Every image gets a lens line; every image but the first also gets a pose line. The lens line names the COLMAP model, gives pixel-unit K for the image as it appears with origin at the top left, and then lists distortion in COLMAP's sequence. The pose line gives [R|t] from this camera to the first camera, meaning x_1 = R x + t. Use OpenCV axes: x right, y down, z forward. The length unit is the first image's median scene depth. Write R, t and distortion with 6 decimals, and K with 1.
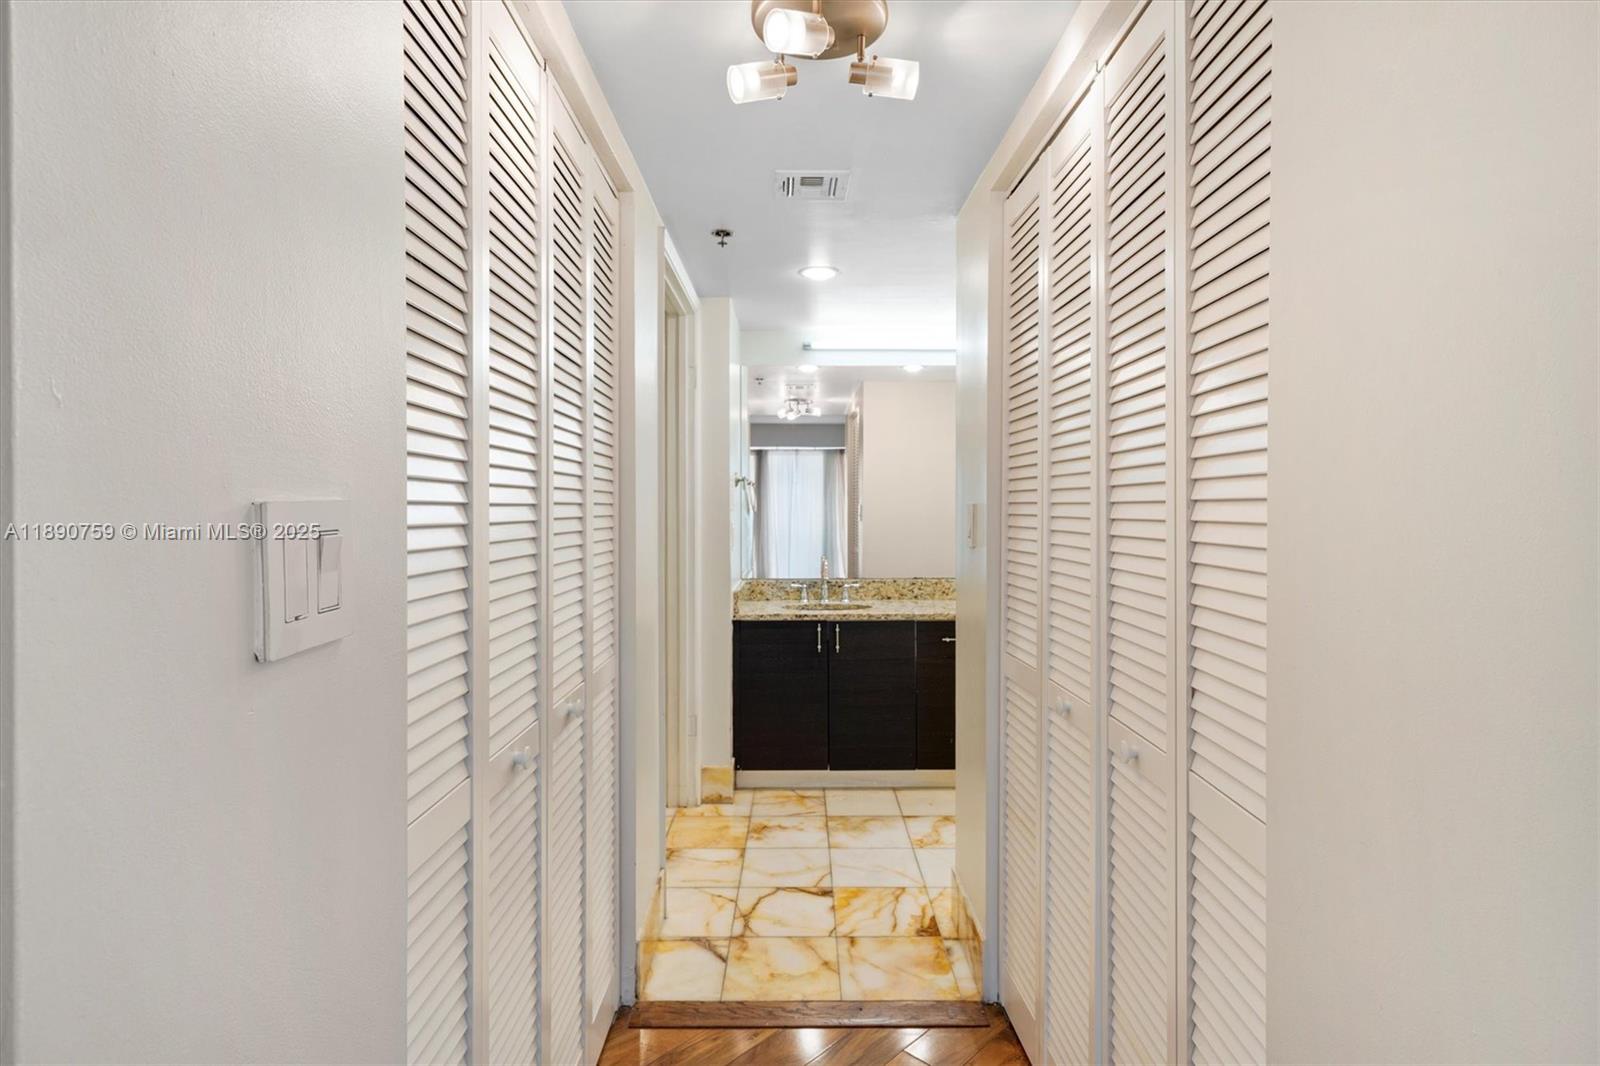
lens RADIAL K [[758.1, 0, 794.7], [0, 758.1, 487.7], [0, 0, 1]] dist [0.001012, -0.000162]
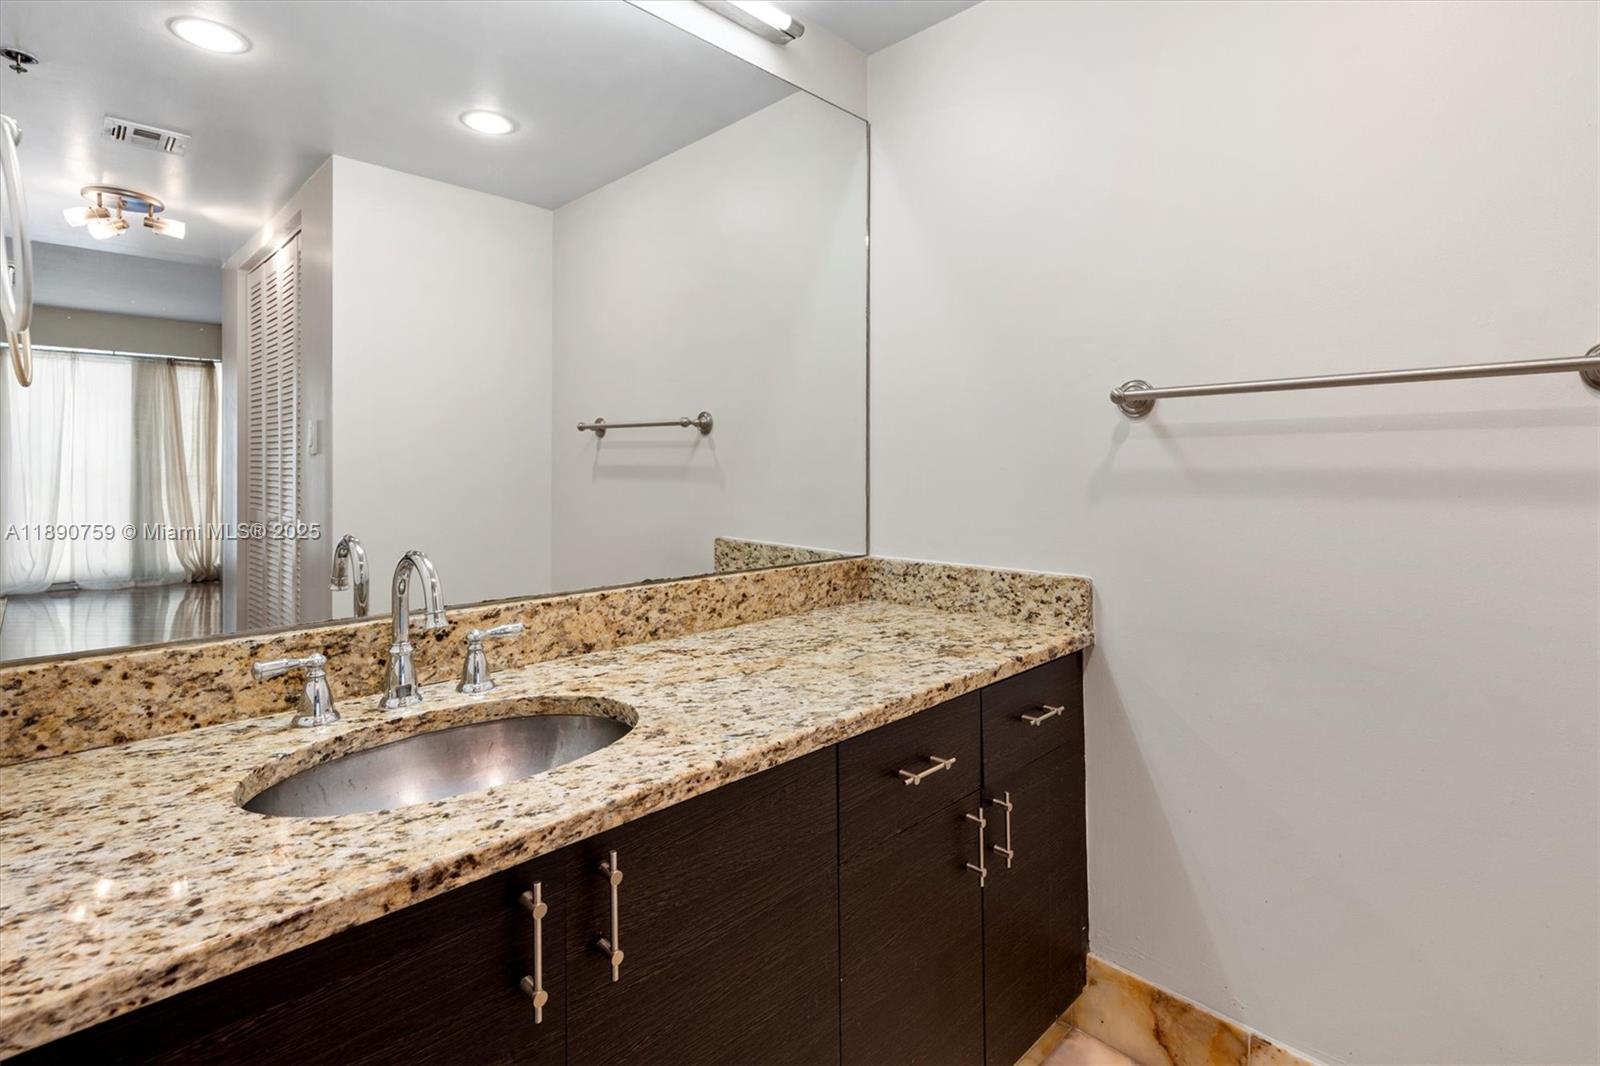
lens RADIAL K [[758.1, 0, 794.7], [0, 758.1, 487.7], [0, 0, 1]] dist [0.001012, -0.000162]
pose [[0.715633, -0.016102, 0.698291, -0.049394], [-0.019599, 0.998878, 0.043119, 0.055599], [-0.698202, -0.044543, 0.714514, 0.689156]]
